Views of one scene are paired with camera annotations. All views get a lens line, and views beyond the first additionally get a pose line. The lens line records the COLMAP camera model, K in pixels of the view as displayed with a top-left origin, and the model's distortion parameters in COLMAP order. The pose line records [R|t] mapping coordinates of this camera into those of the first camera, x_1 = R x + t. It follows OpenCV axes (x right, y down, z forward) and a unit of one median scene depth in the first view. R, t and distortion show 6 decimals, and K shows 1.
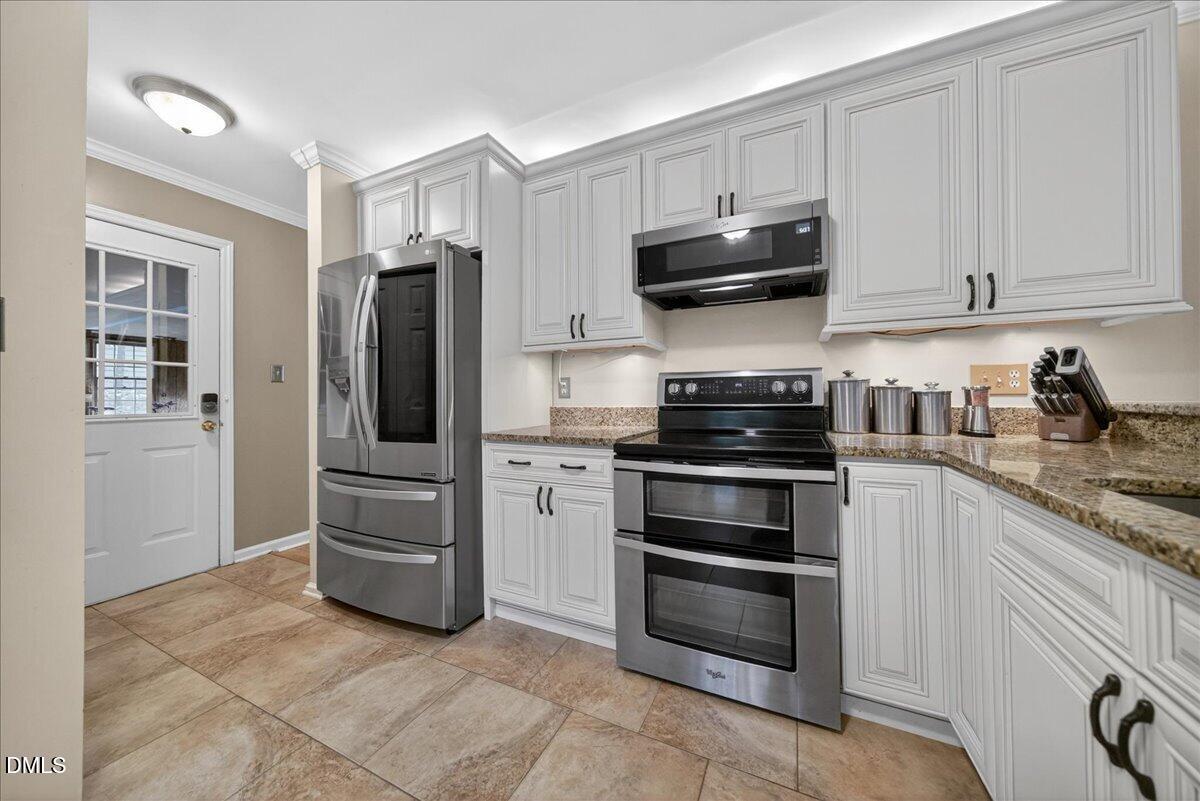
lens RADIAL K [[412.4, 0, 601.8], [0, 412.4, 393.6], [0, 0, 1]] dist [-0.007783, 0.000025]
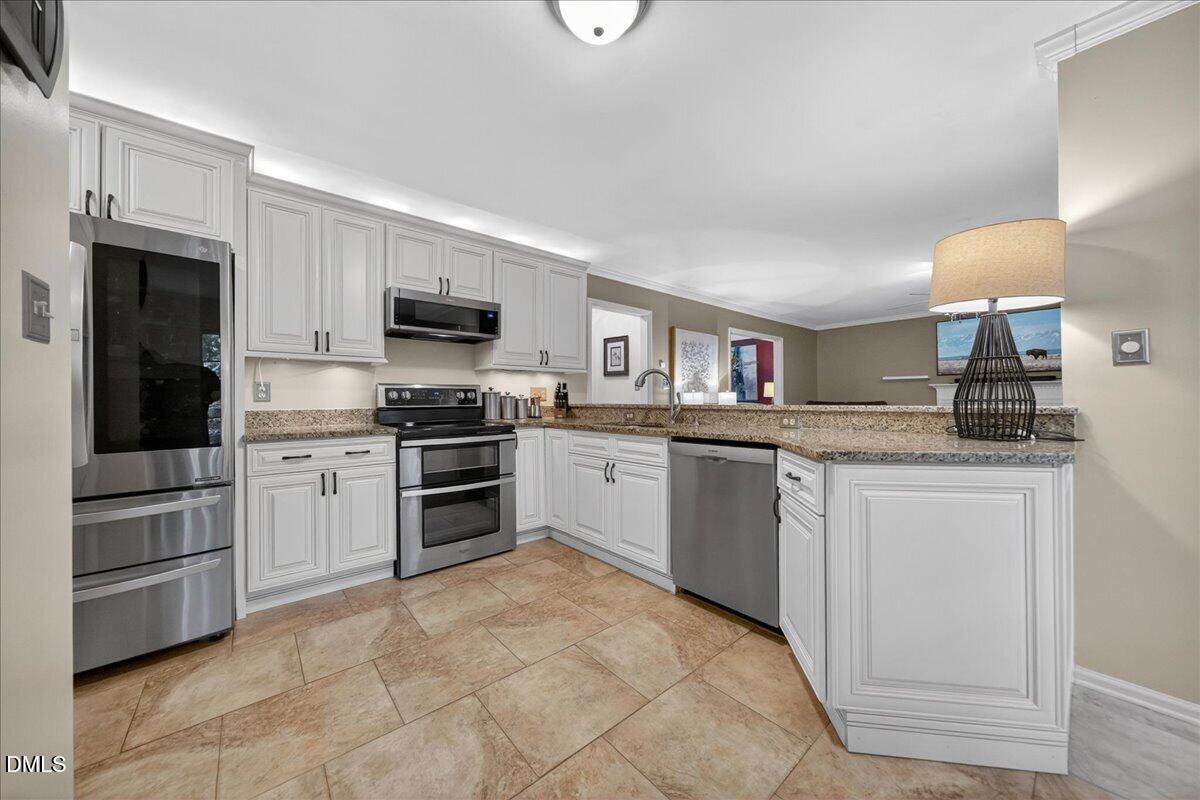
lens RADIAL K [[424.4, 0, 598.4], [0, 424.4, 403.0], [0, 0, 1]] dist [-0.000836, -0.000141]
pose [[0.410647, 0.001708, 0.911793, -1.066241], [-0.003616, 0.999993, -0.000245, 0.016646], [-0.911787, -0.003196, 0.410651, -0.287047]]
